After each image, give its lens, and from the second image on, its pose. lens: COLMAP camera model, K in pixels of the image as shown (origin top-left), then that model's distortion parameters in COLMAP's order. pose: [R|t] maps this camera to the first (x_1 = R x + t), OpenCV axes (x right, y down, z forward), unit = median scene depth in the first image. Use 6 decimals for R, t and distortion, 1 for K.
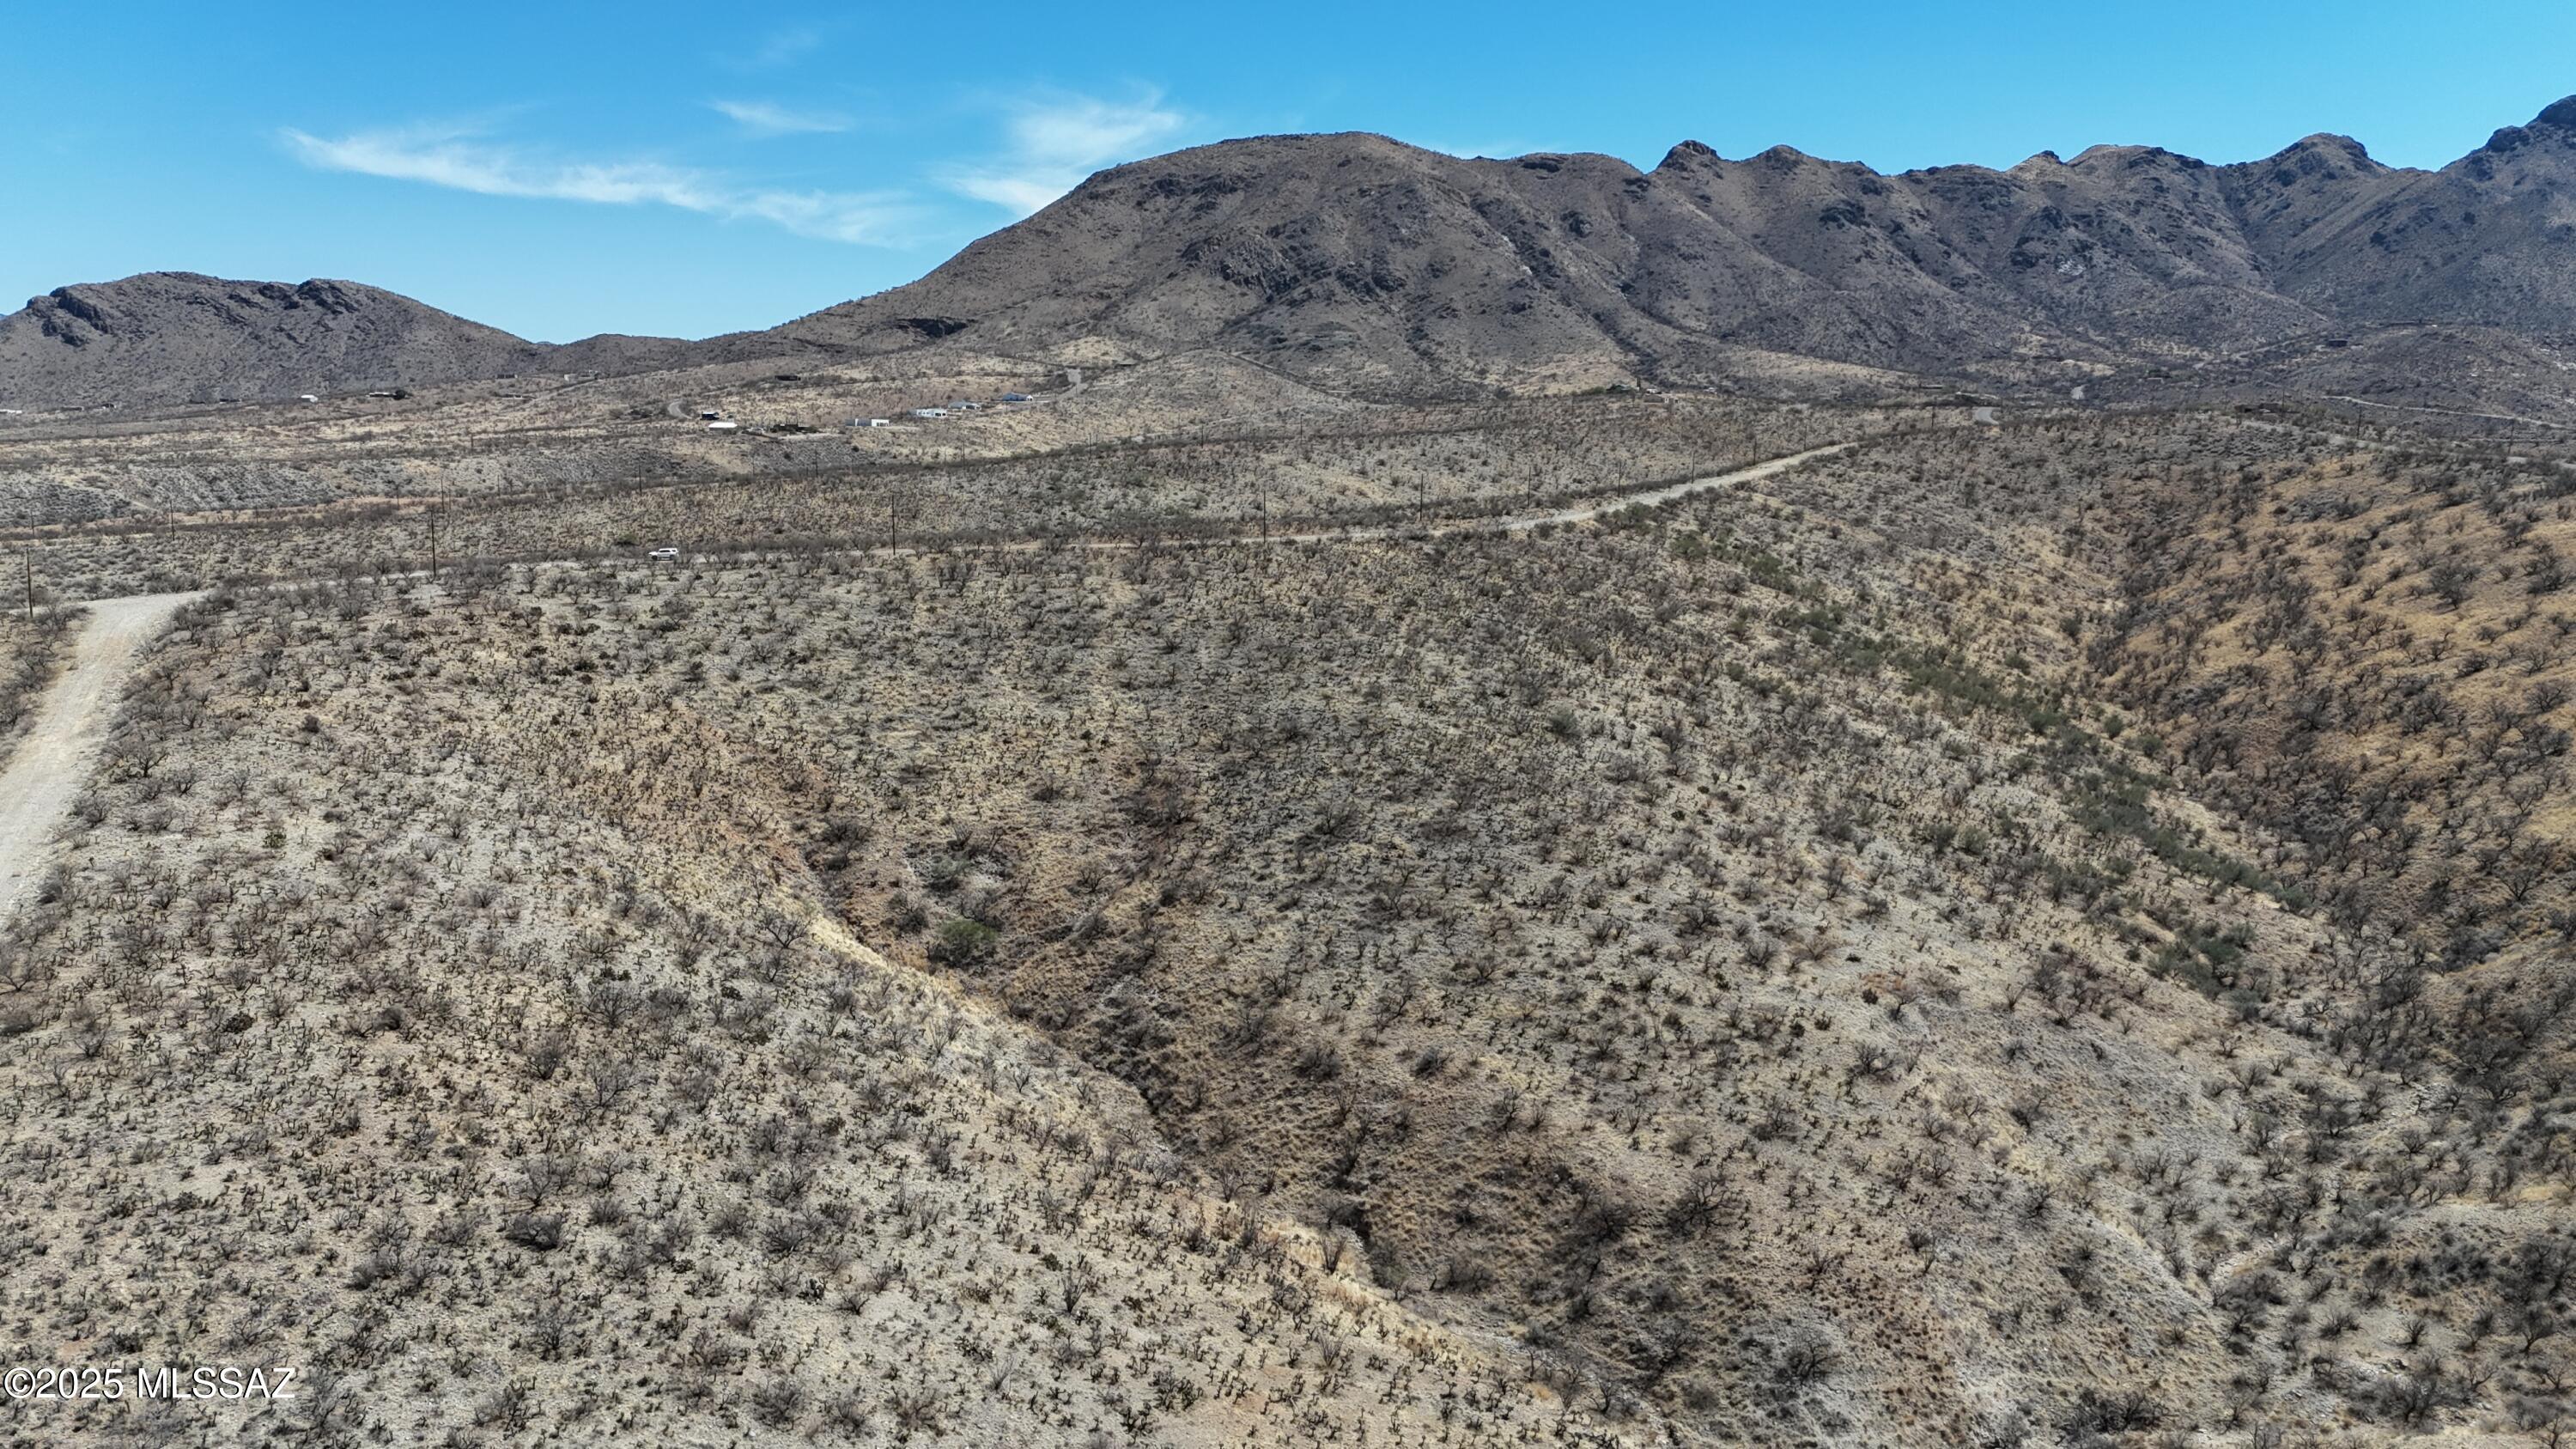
lens RADIAL K [[1884.5, 0, 1291.8], [0, 1884.5, 732.0], [0, 0, 1]] dist [0.083320, -0.075912]
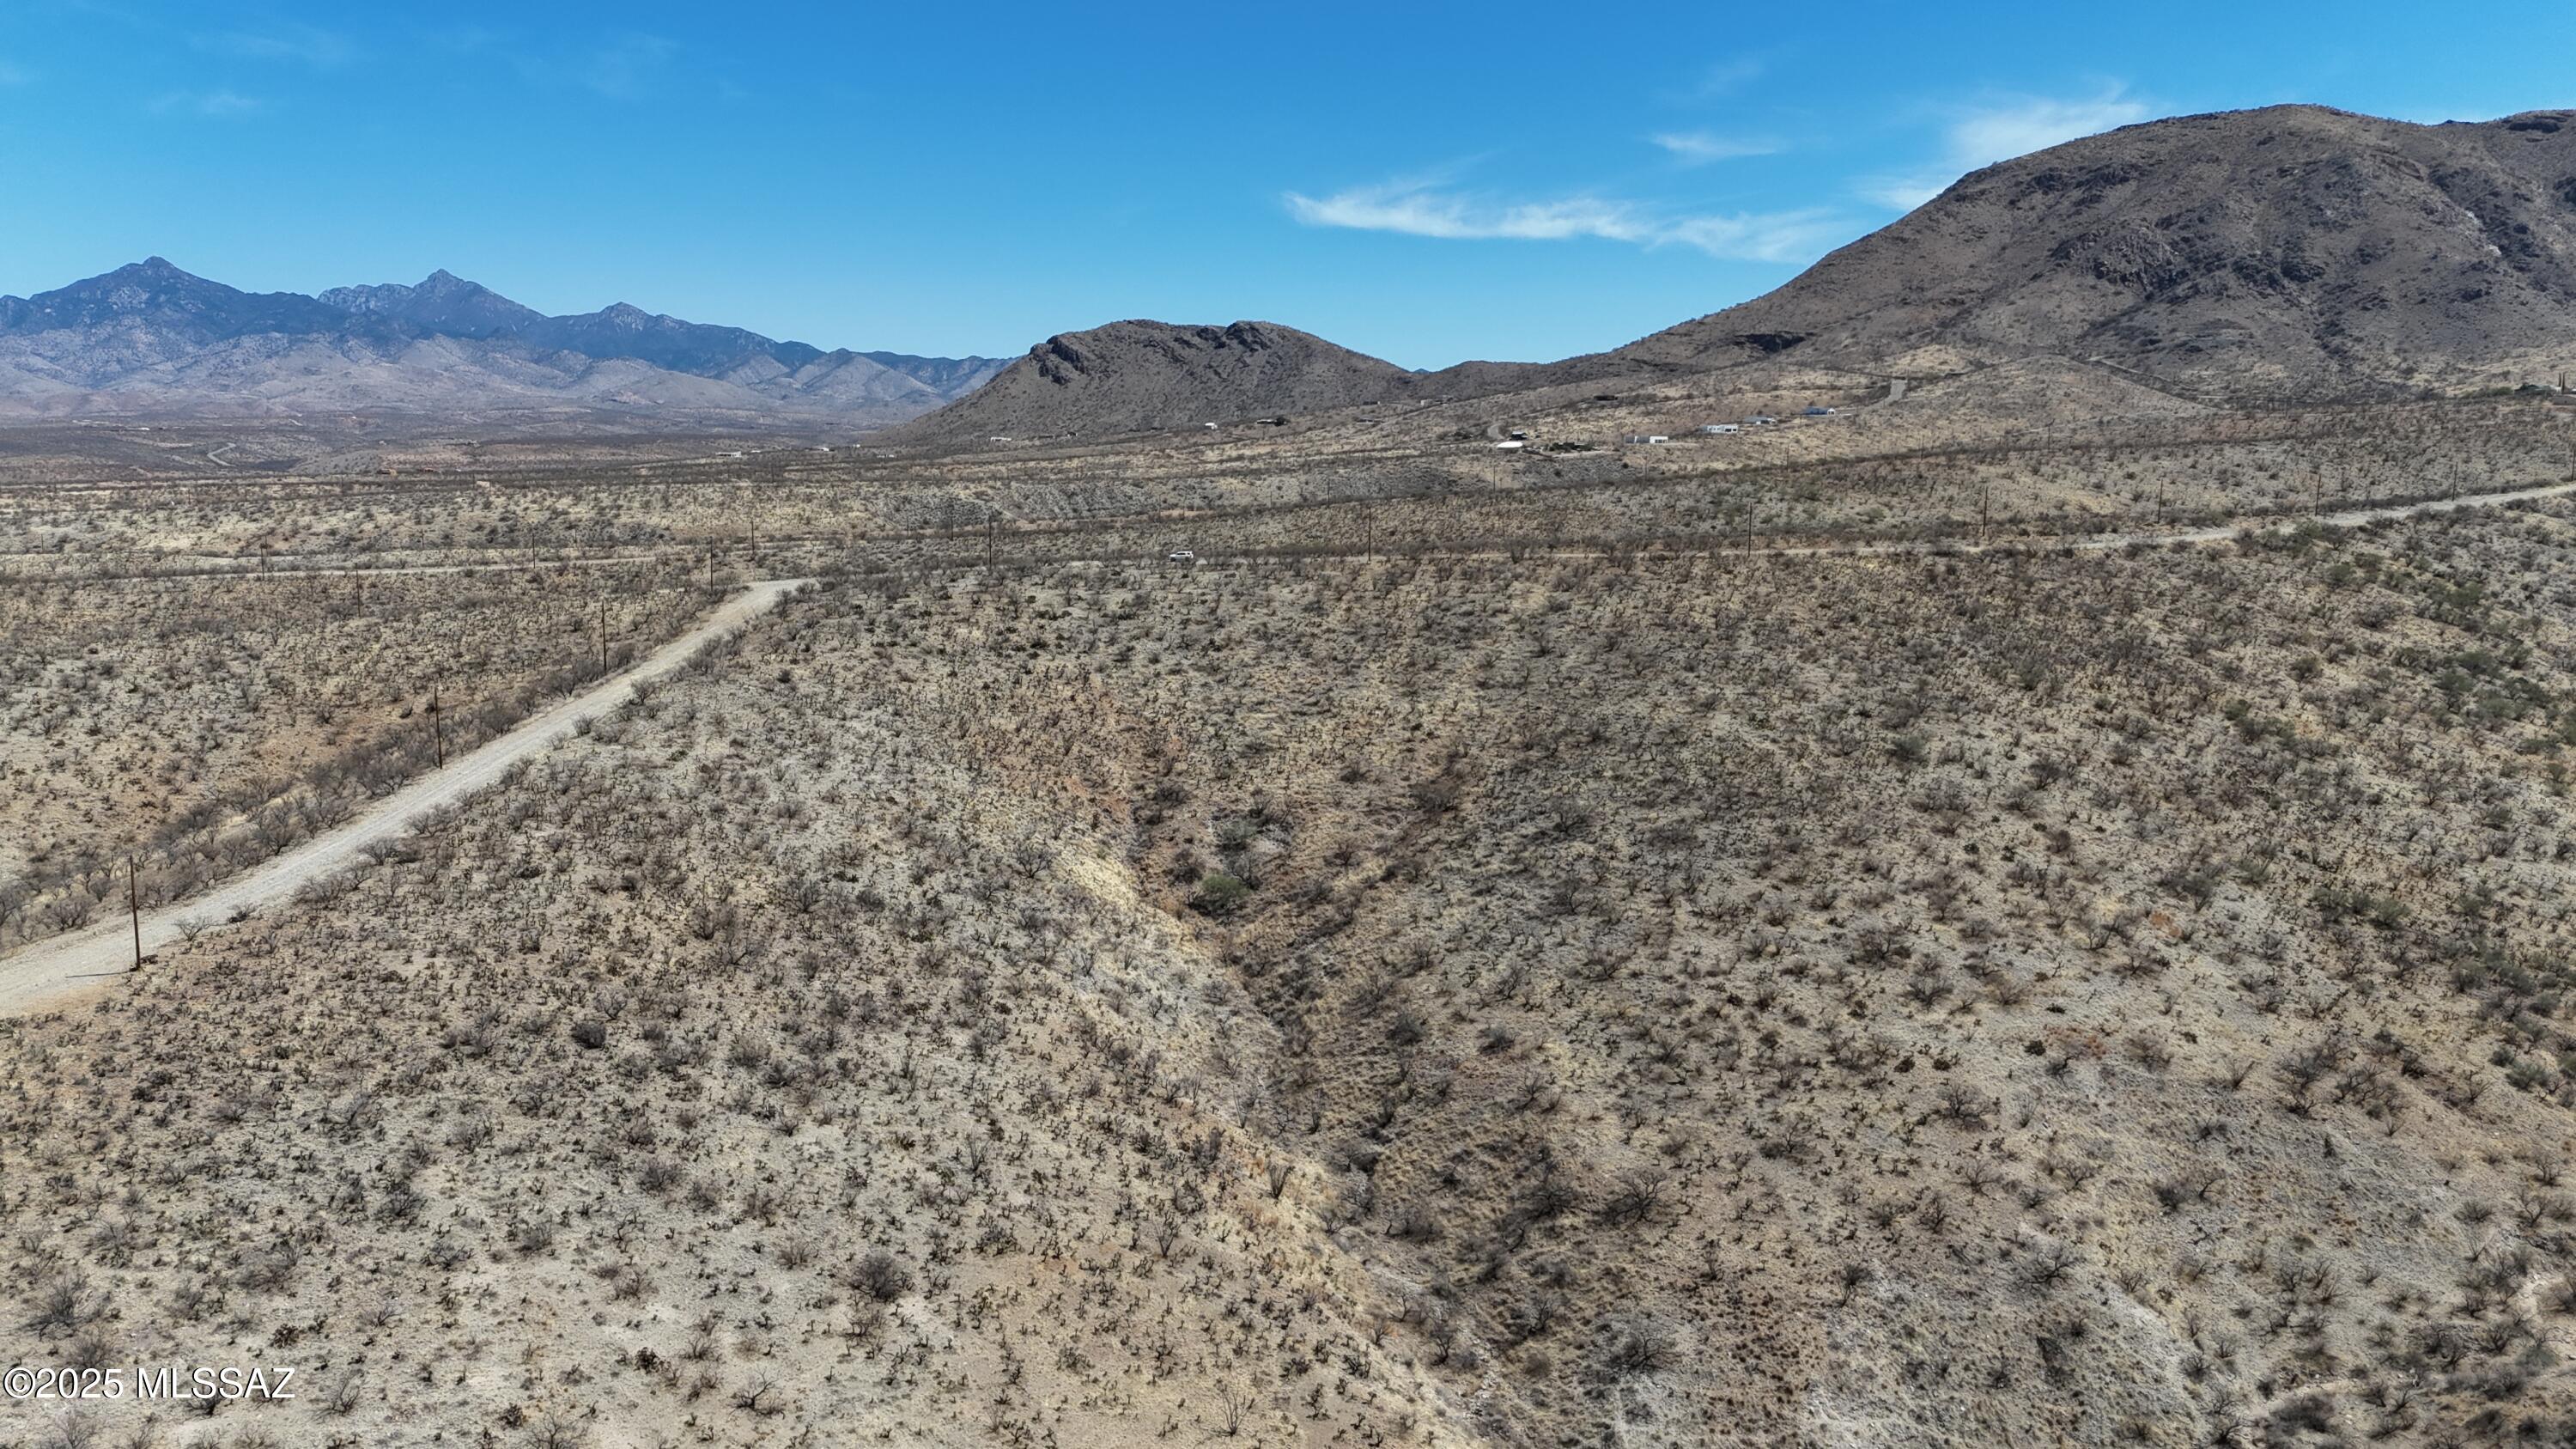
lens RADIAL K [[1884.5, 0, 1299.3], [0, 1884.5, 715.0], [0, 0, 1]] dist [0.083320, -0.075912]
pose [[0.895215, 0.057427, -0.441919, 0.298645], [-0.065003, 0.997883, -0.002005, 0.001443], [0.440869, 0.030521, 0.897053, -0.003308]]
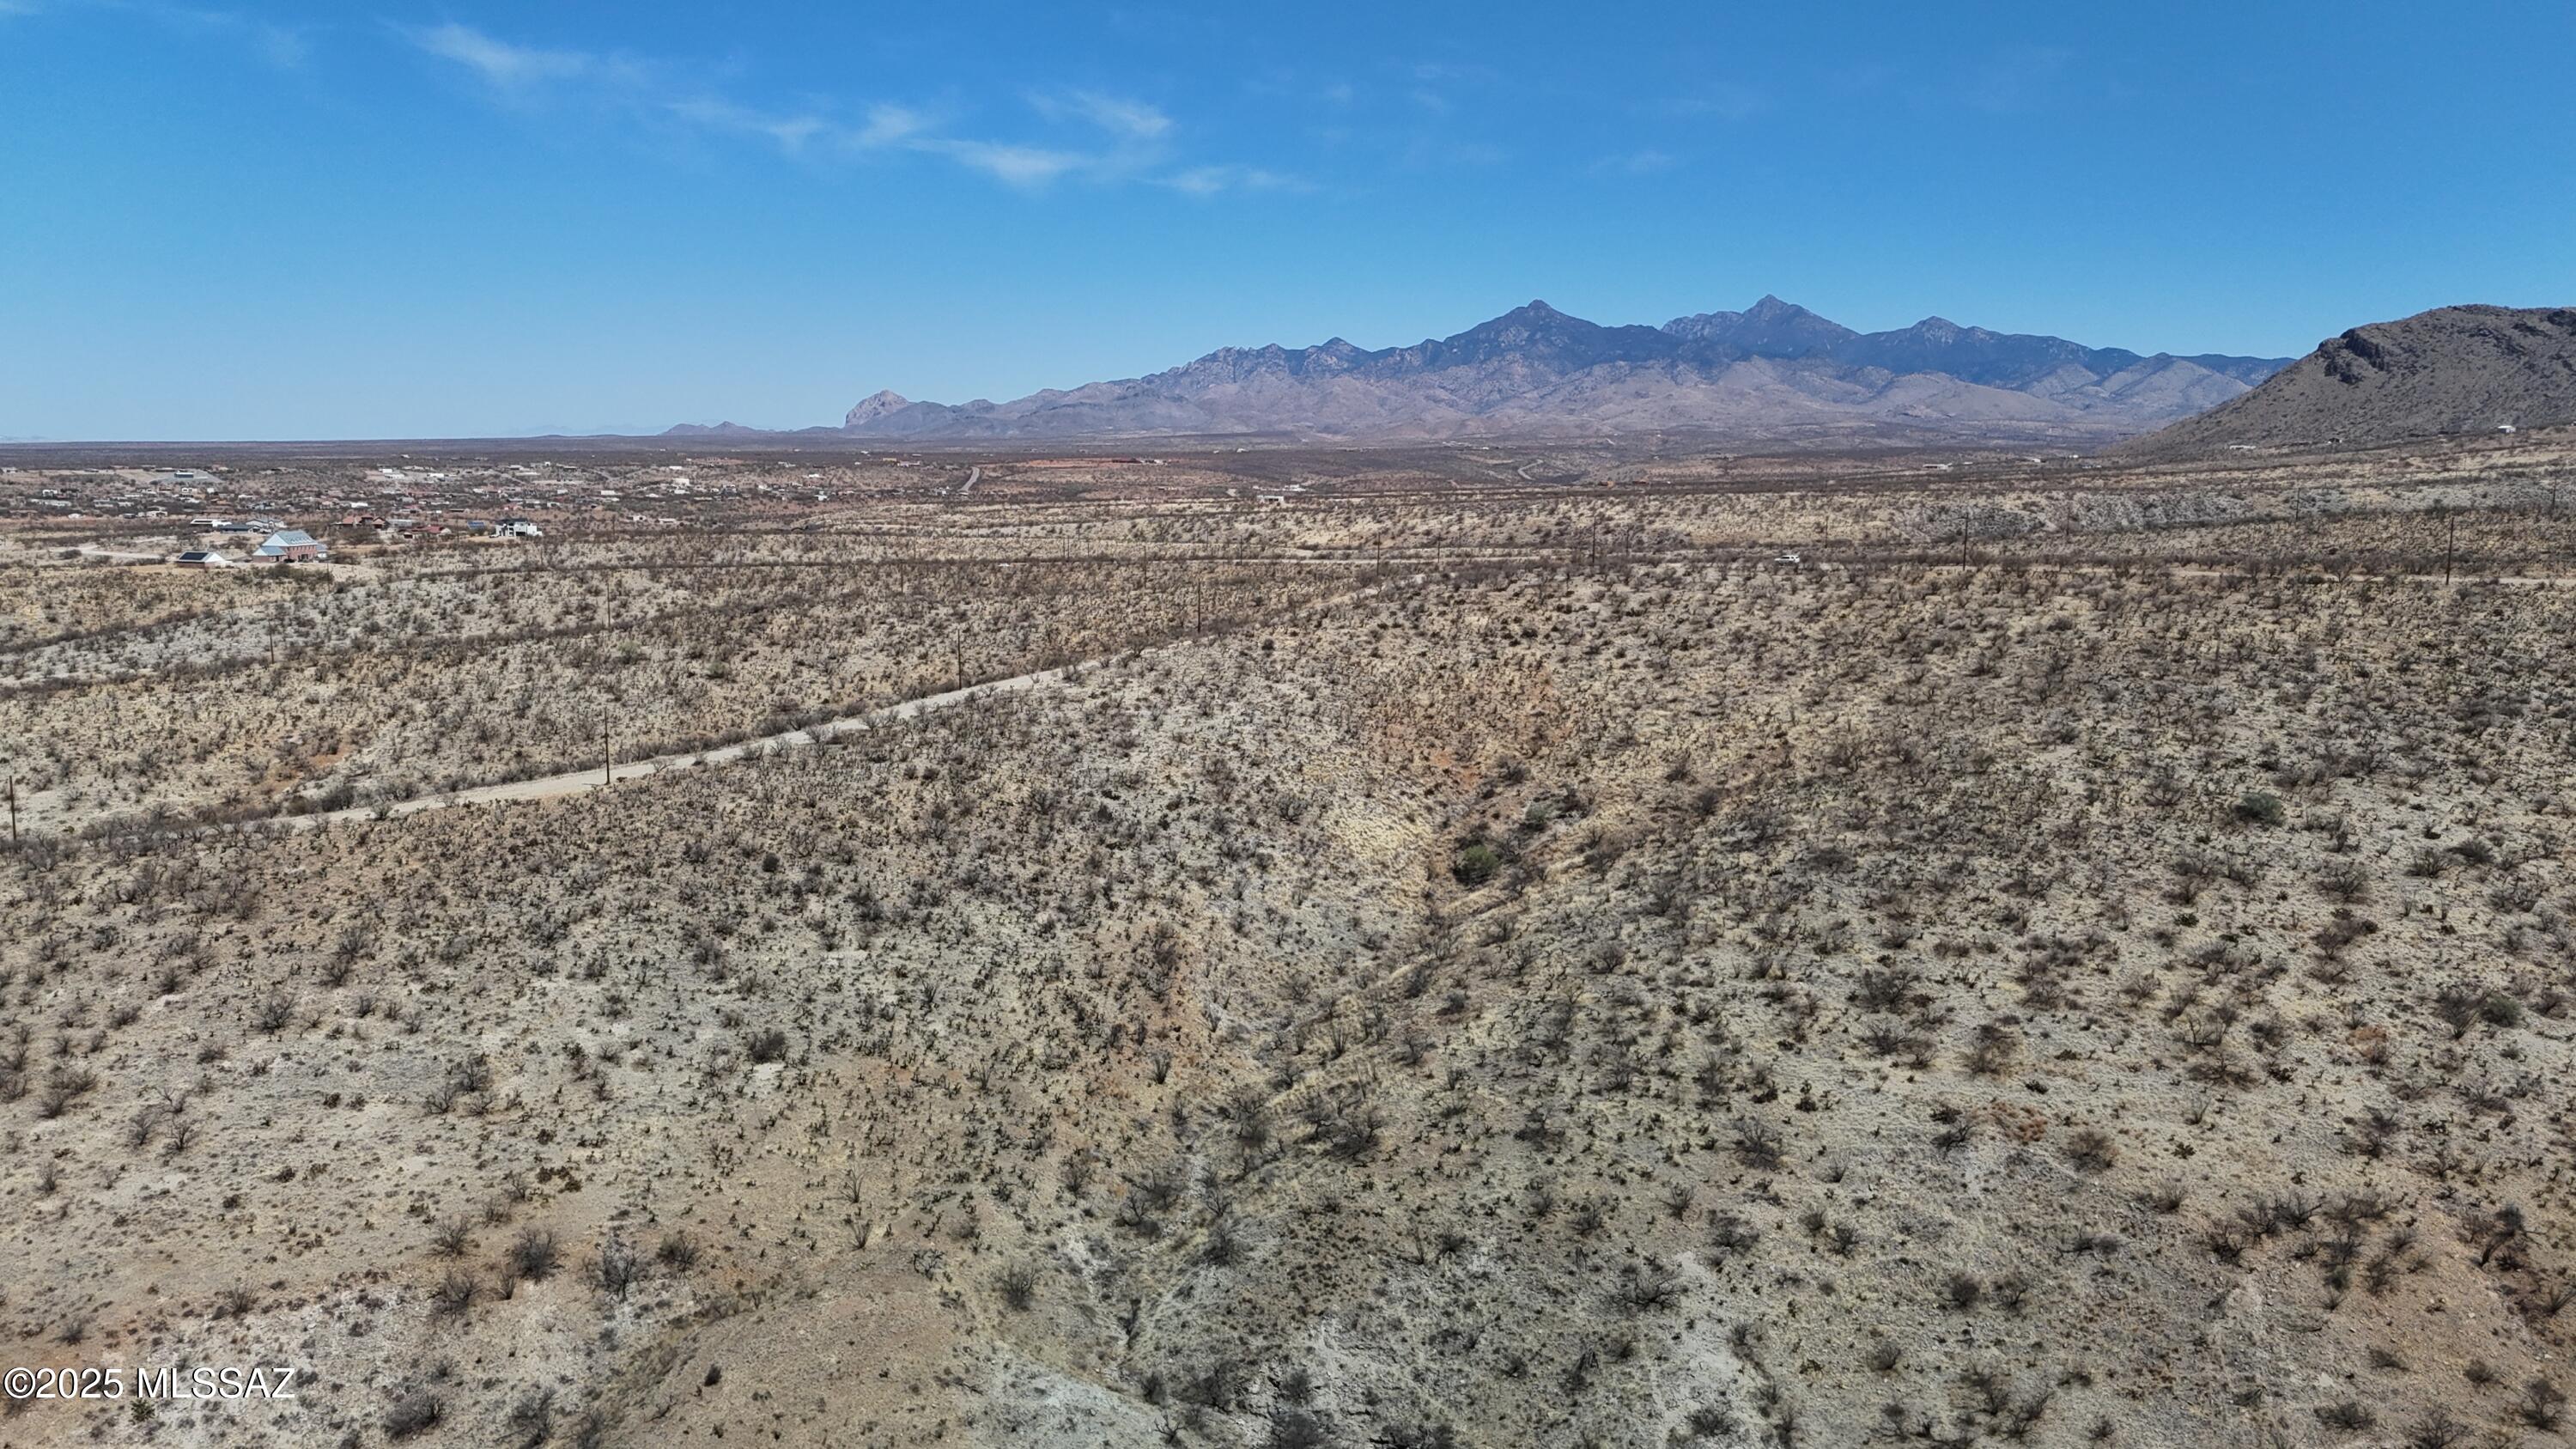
lens RADIAL K [[1884.5, 0, 1287.8], [0, 1884.5, 747.8], [0, 0, 1]] dist [0.083320, -0.075912]
pose [[0.434003, 0.131736, -0.891228, 0.699965], [-0.140641, 0.987030, 0.077409, -0.033904], [0.889866, 0.091747, 0.446901, 0.275120]]
